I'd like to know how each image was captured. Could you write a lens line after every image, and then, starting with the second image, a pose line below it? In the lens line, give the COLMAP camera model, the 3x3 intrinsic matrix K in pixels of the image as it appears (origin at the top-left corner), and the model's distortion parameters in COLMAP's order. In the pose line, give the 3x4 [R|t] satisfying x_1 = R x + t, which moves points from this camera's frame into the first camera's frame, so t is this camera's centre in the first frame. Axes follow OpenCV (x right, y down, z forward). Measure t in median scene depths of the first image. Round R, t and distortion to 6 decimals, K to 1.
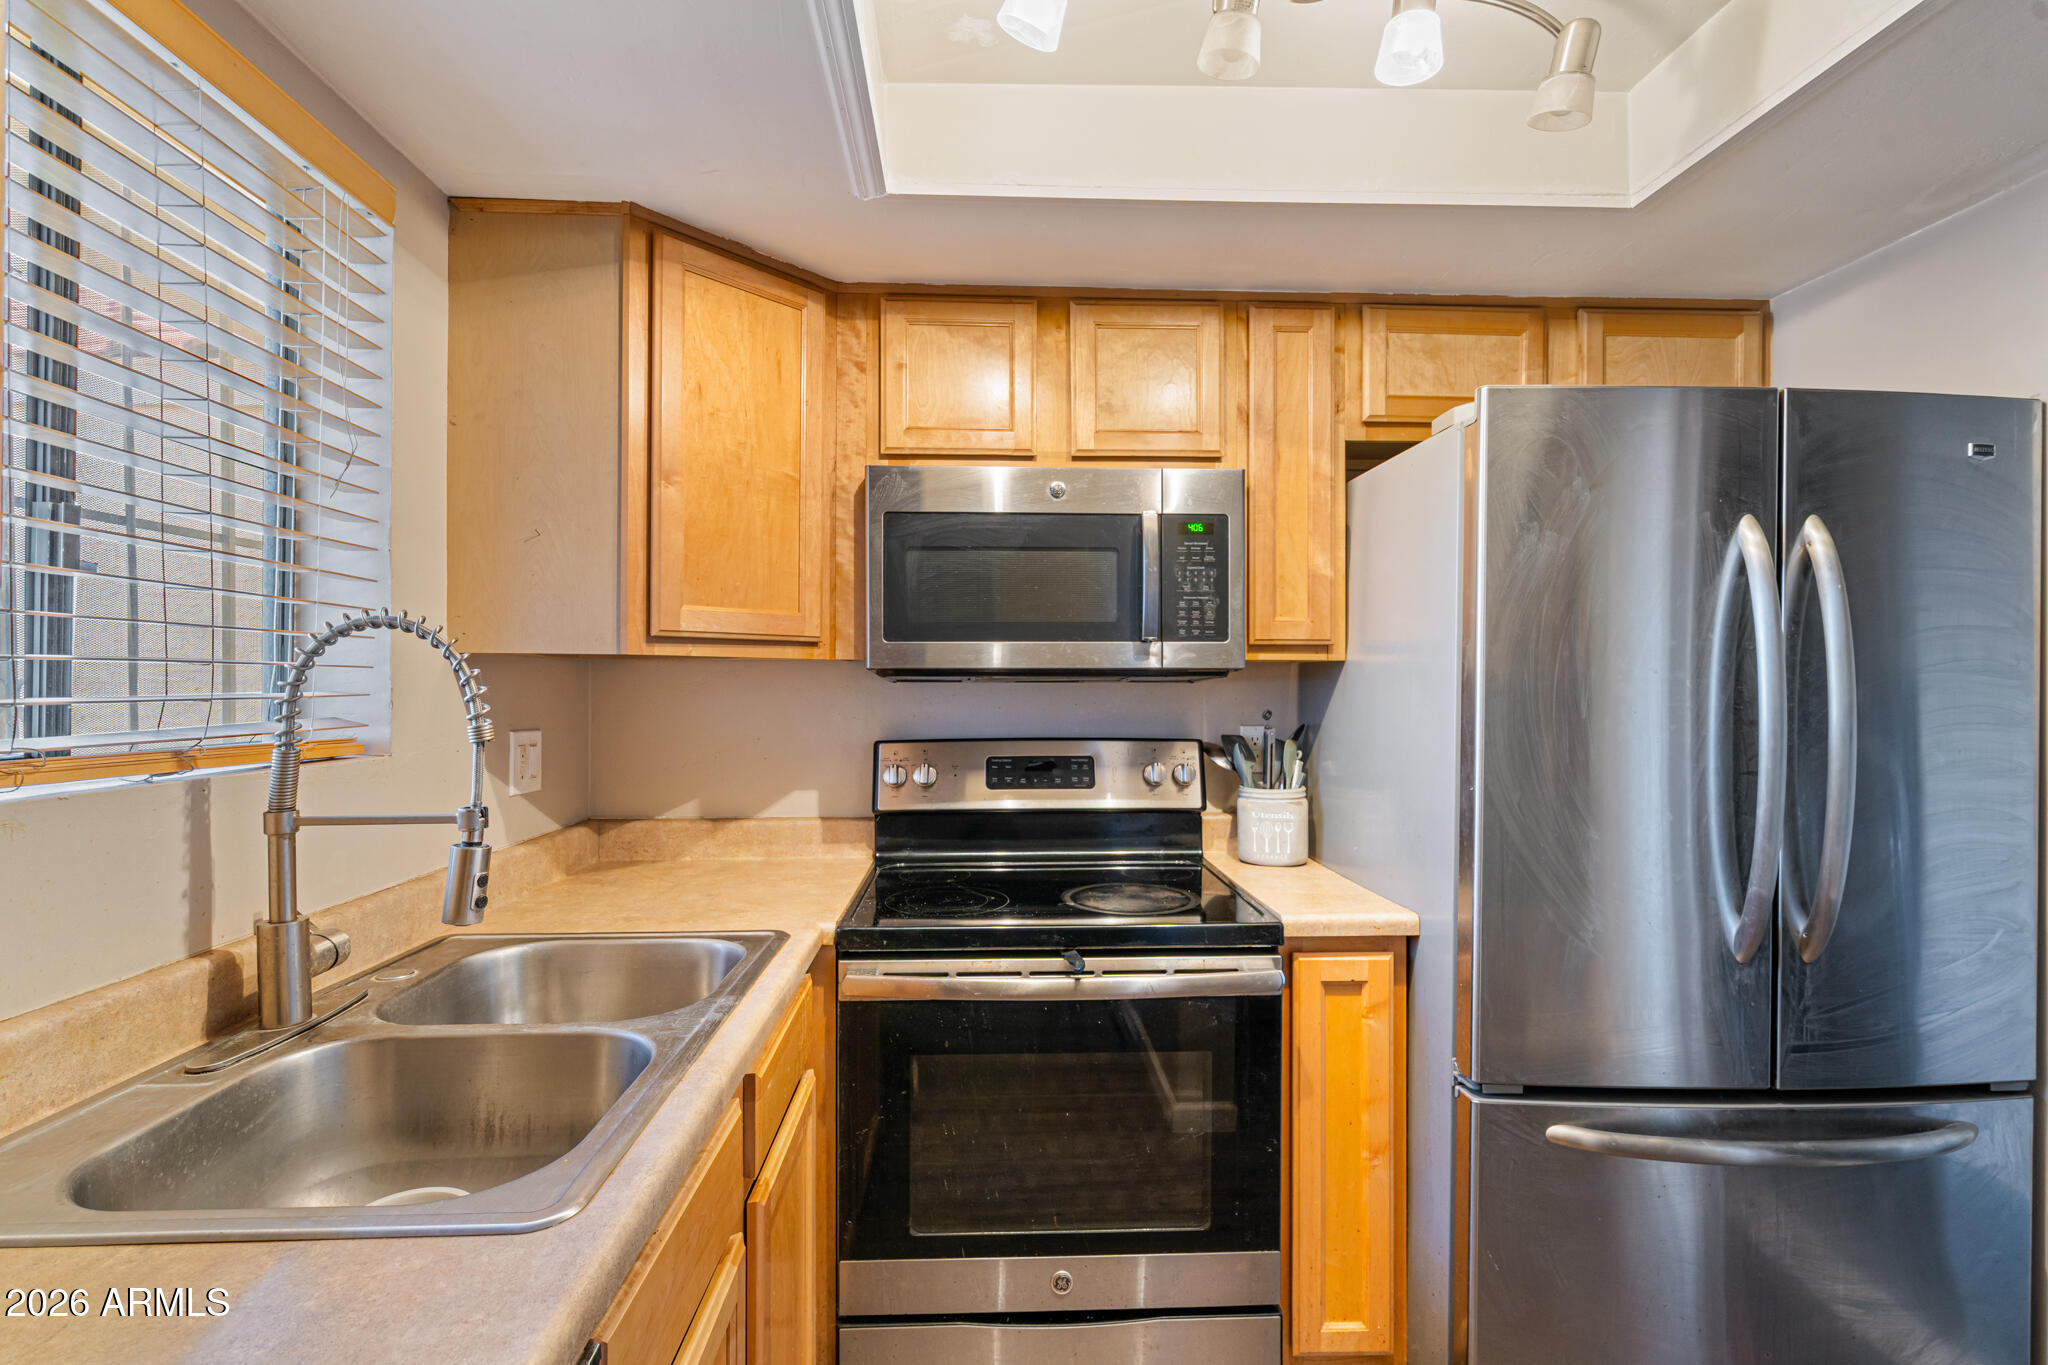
lens RADIAL K [[950.5, 0, 1019.8], [0, 950.5, 652.4], [0, 0, 1]] dist [0.001267, 0.000034]
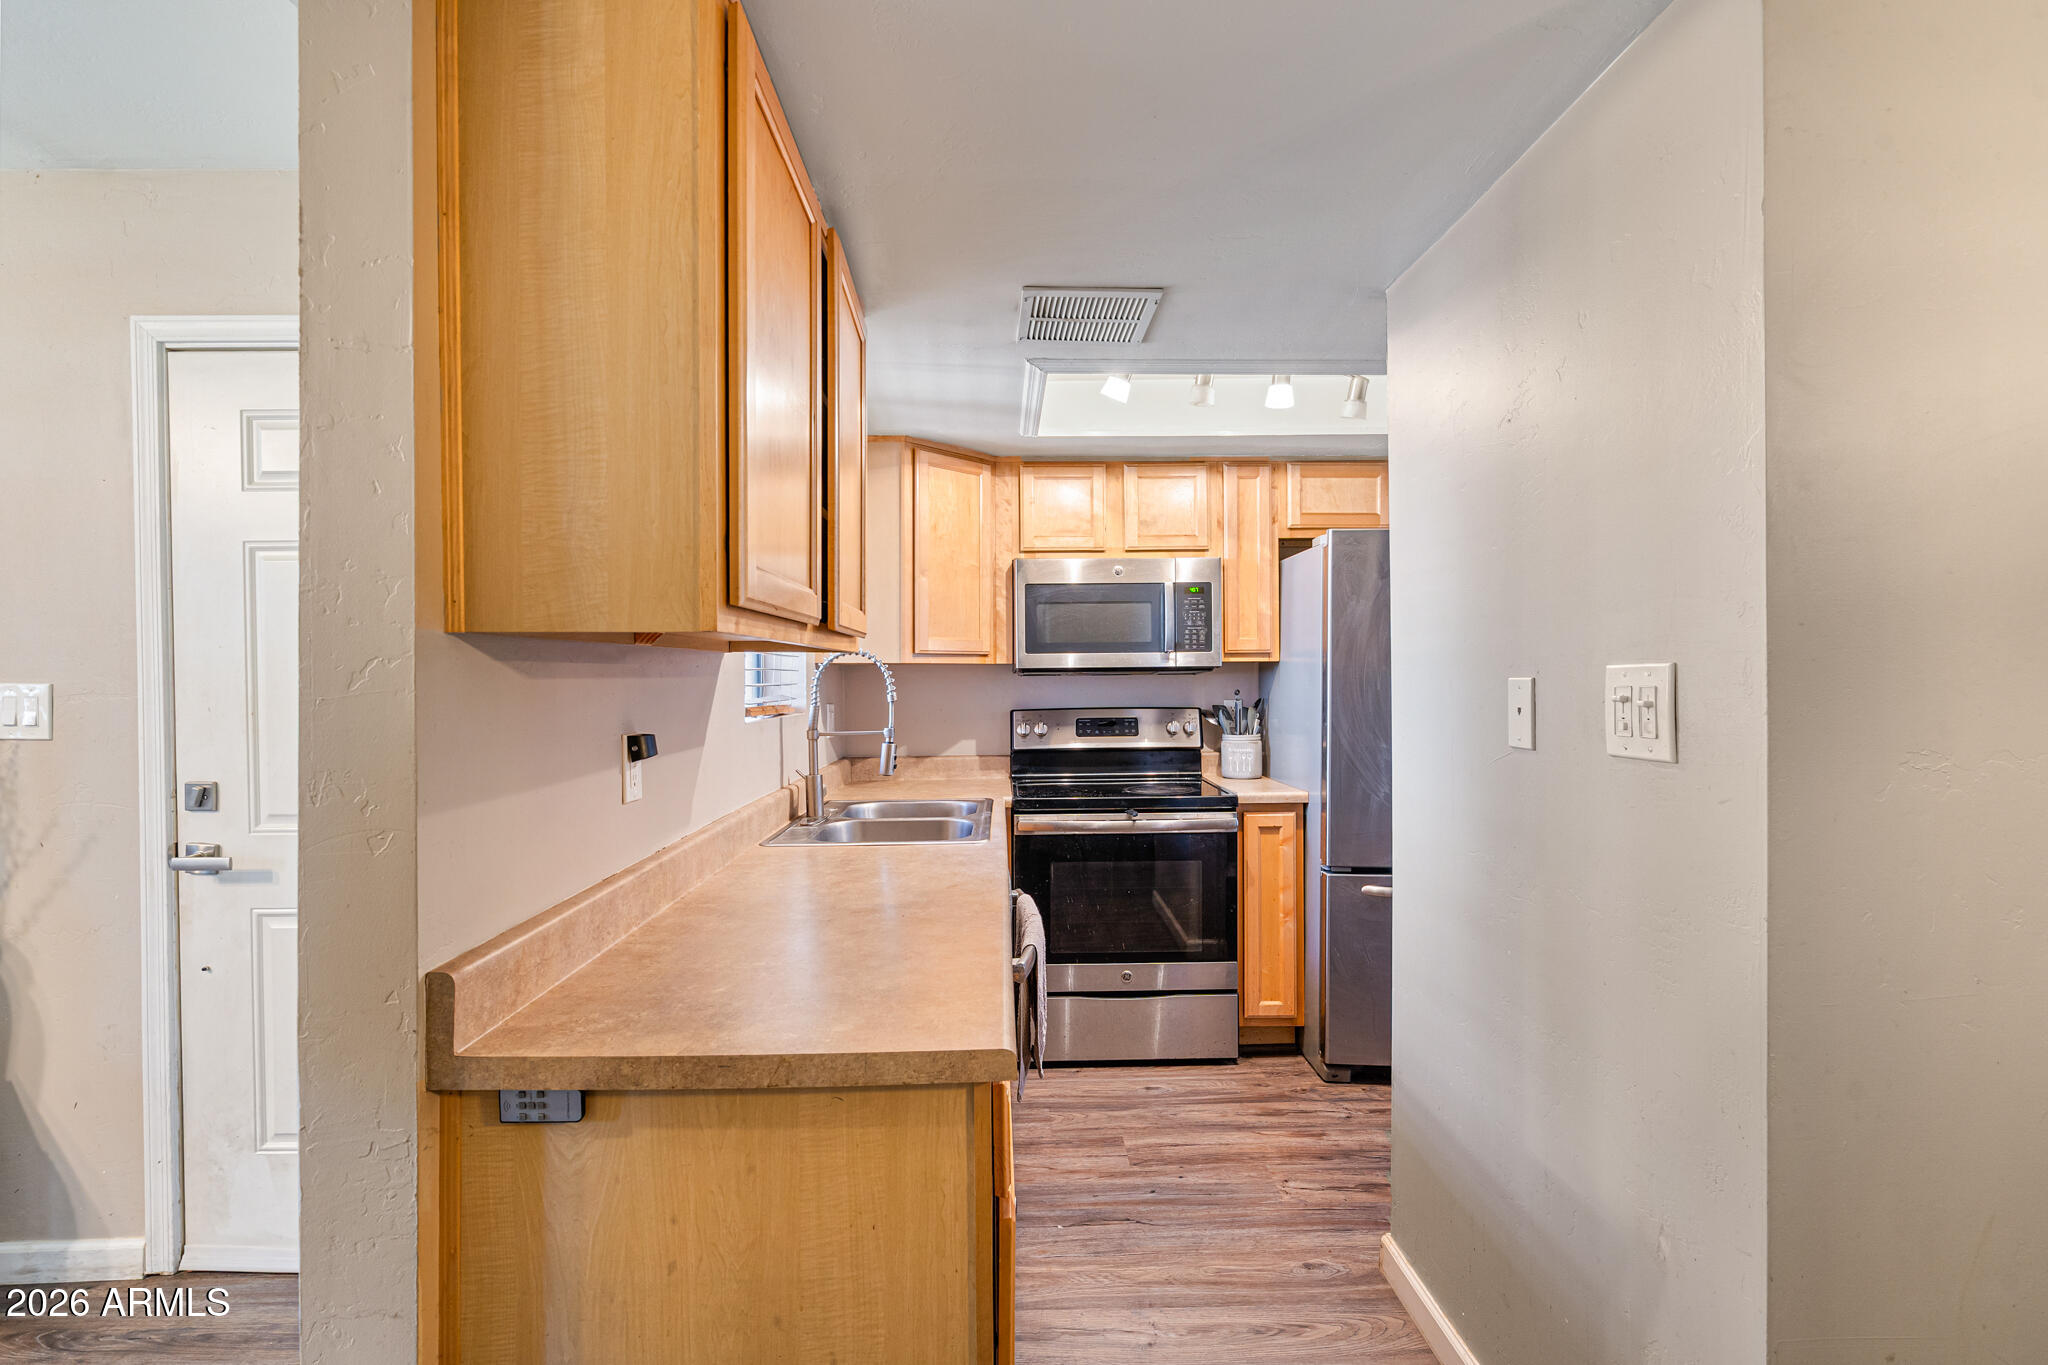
lens RADIAL K [[918.5, 0, 1027.9], [0, 918.5, 672.3], [0, 0, 1]] dist [-0.000684, -0.000157]
pose [[0.999737, -0.010068, -0.020615, -0.096978], [0.010592, 0.999619, 0.025474, -0.020175], [0.020351, -0.025686, 0.999463, -0.755957]]
